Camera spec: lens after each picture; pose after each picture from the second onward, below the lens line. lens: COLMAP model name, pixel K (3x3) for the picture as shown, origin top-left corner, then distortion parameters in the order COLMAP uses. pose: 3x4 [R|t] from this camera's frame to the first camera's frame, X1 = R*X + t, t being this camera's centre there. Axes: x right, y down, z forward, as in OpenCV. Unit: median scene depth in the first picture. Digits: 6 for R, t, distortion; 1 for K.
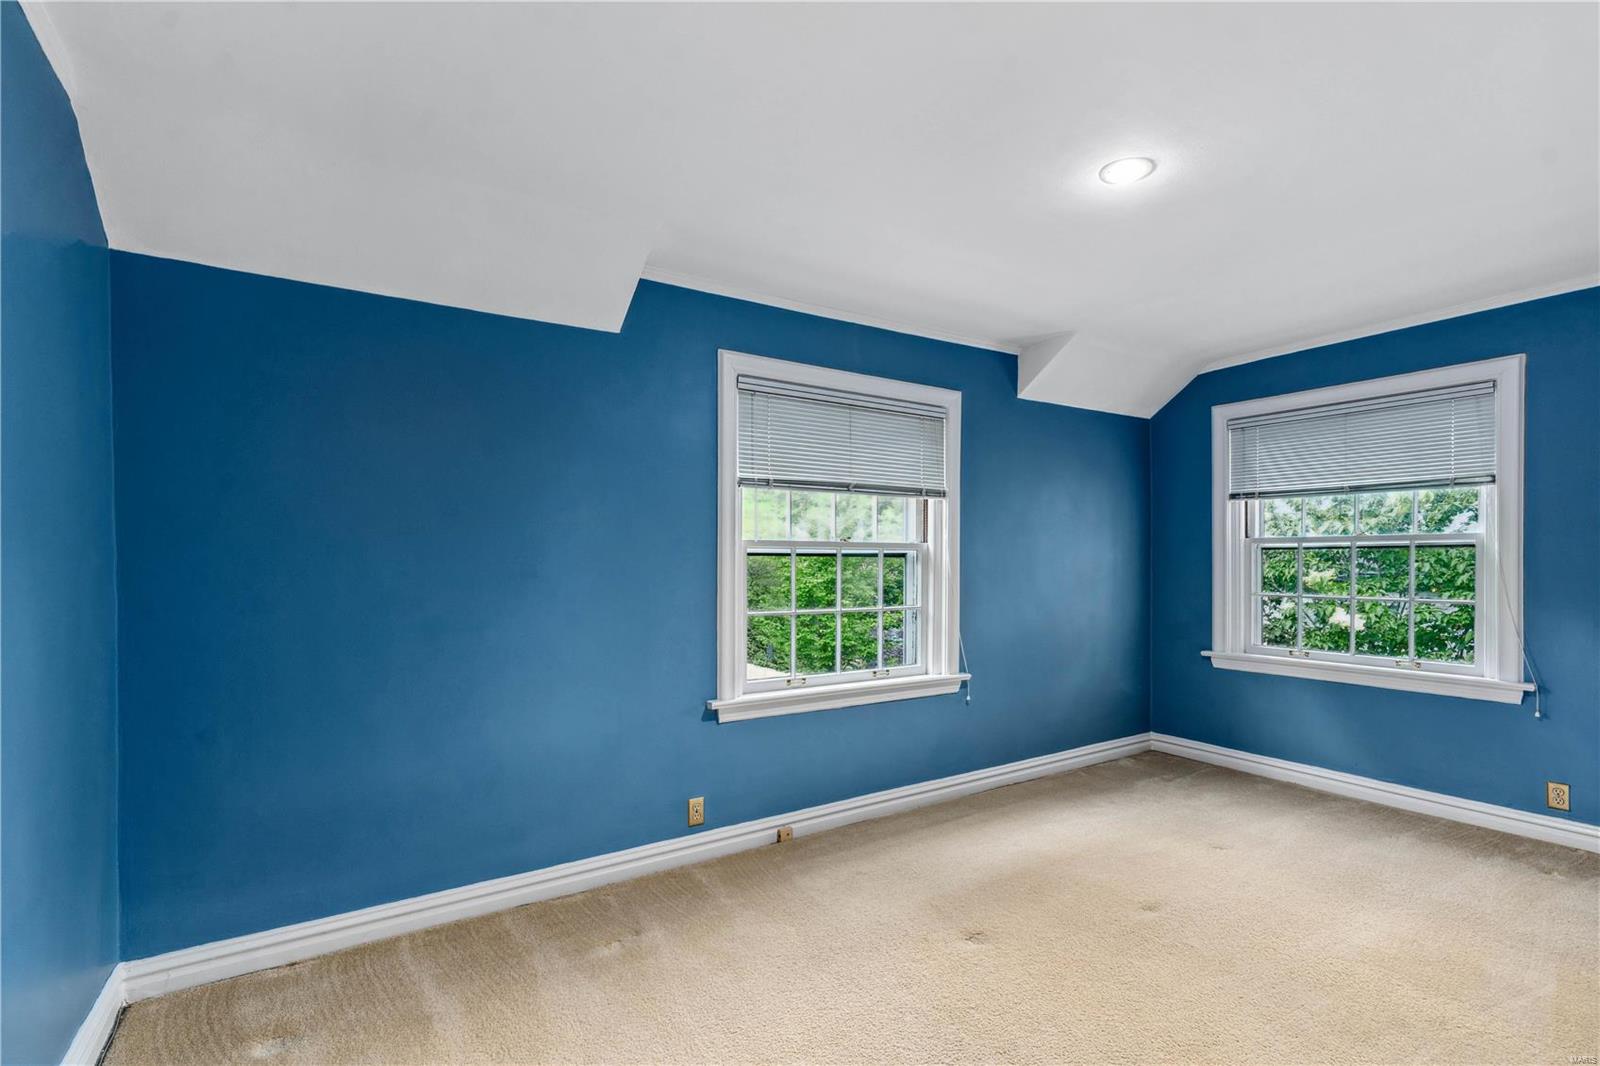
lens RADIAL K [[727.7, 0, 805.4], [0, 727.7, 566.4], [0, 0, 1]] dist [-0.011566, 0.004011]
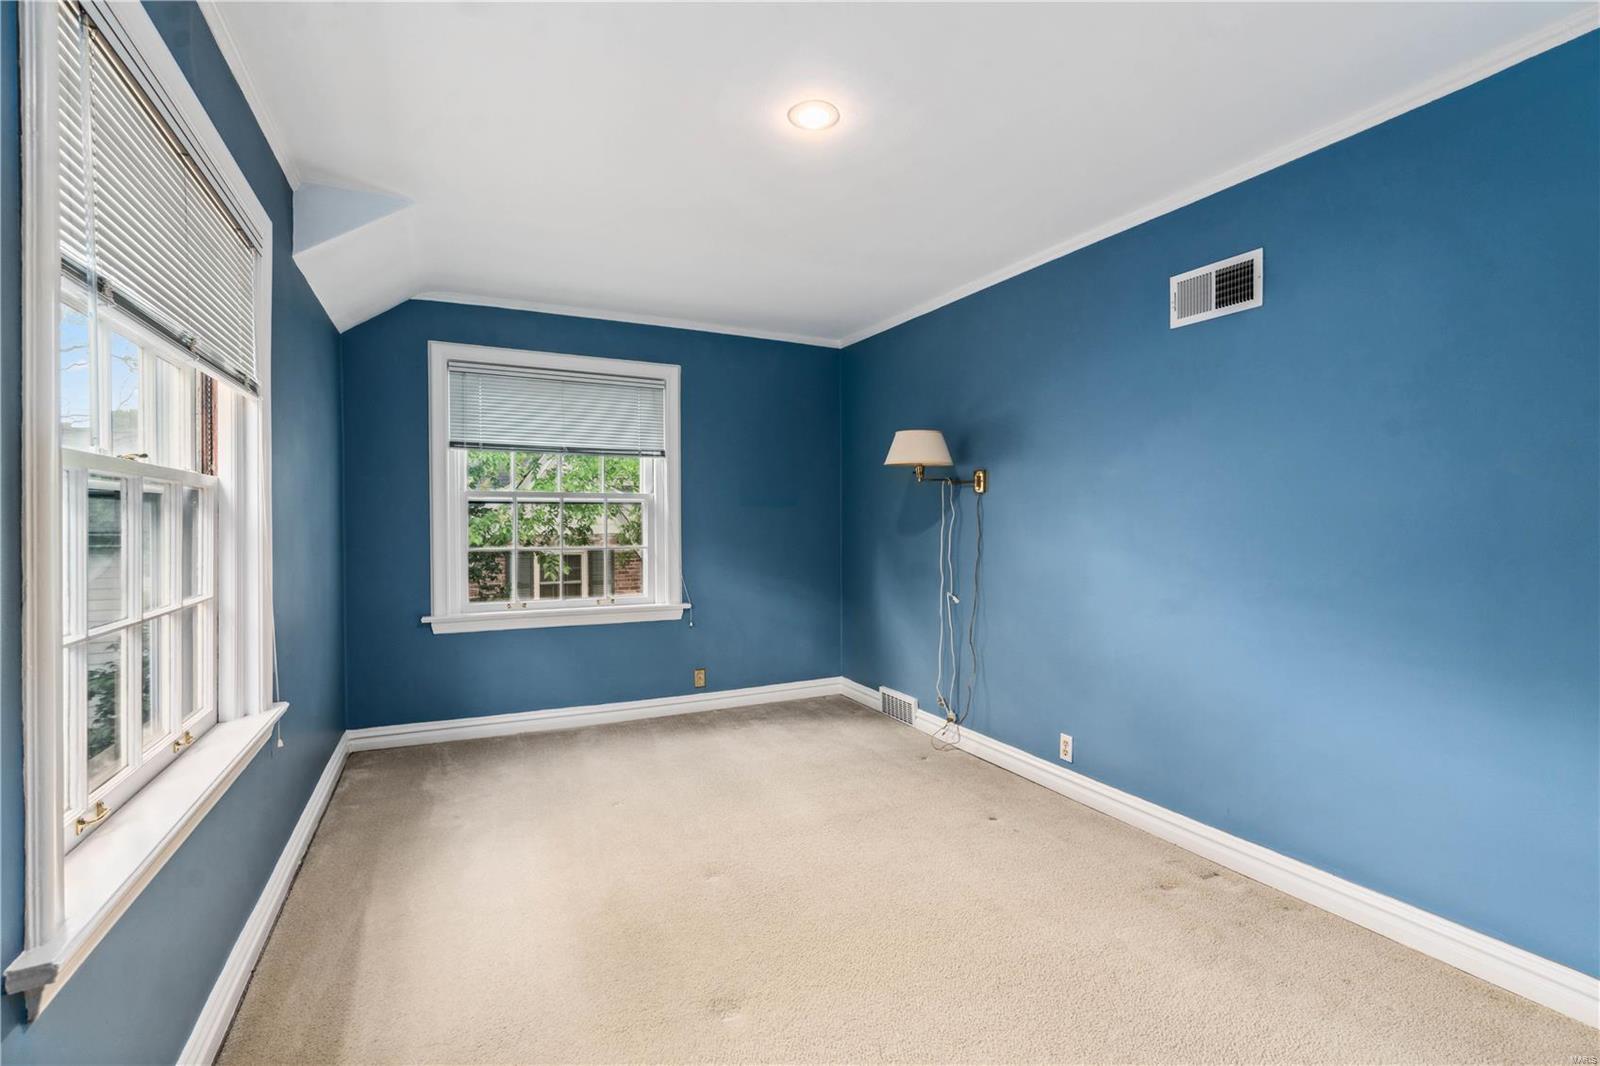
lens RADIAL K [[727.7, 0, 801.1], [0, 727.7, 528.4], [0, 0, 1]] dist [-0.011566, 0.004011]
pose [[0.115941, -0.009833, 0.993207, -0.308063], [0.008647, 0.999923, 0.008890, 0.006049], [-0.993218, 0.007558, 0.116017, 0.517409]]
